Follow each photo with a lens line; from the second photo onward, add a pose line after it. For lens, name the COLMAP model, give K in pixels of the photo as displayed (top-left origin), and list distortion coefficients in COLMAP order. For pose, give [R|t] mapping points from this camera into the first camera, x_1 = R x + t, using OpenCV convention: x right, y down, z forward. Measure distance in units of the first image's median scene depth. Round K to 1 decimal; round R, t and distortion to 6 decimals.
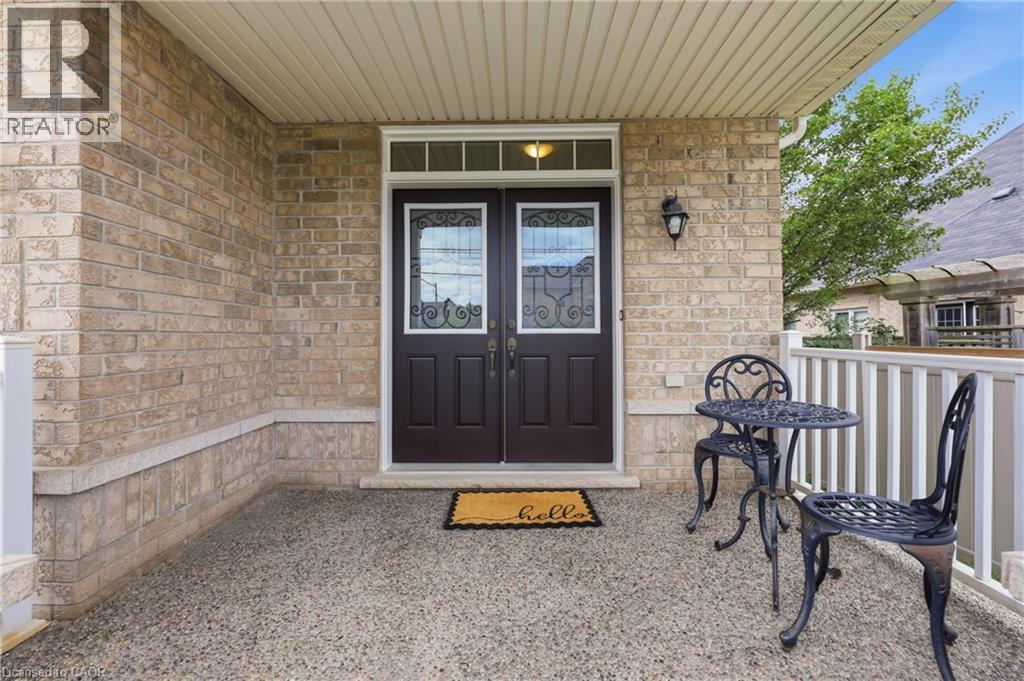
lens RADIAL K [[428.6, 0, 512.0], [0, 428.6, 340.5], [0, 0, 1]] dist [0.000197, 0.000046]
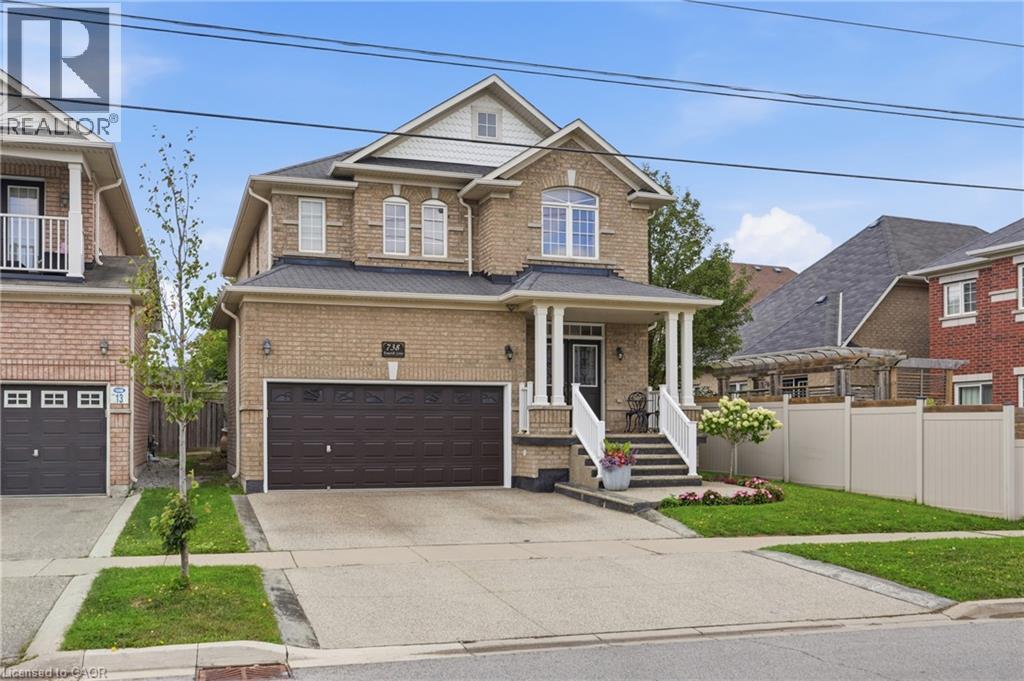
lens RADIAL K [[956.9, 0, 510.0], [0, 956.9, 426.1], [0, 0, 1]] dist [0.002997, -0.001403]
pose [[0.947587, 0.013230, 0.319223, -2.811179], [-0.010730, 0.999896, -0.009590, 0.368642], [-0.319316, 0.005662, 0.947631, -5.804889]]
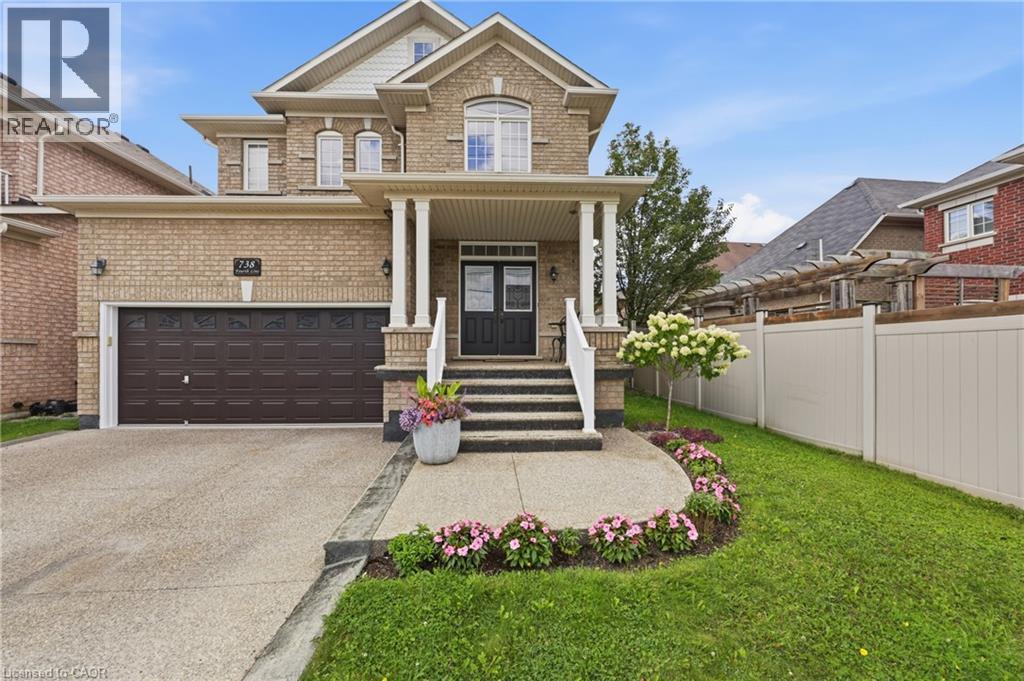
lens RADIAL K [[414.1, 0, 509.0], [0, 414.1, 351.5], [0, 0, 1]] dist [-0.003906, -0.000076]
pose [[0.999282, 0.011311, 0.036156, -0.052203], [-0.011081, 0.999917, -0.006561, 0.296152], [-0.036227, 0.006156, 0.999325, -1.939008]]
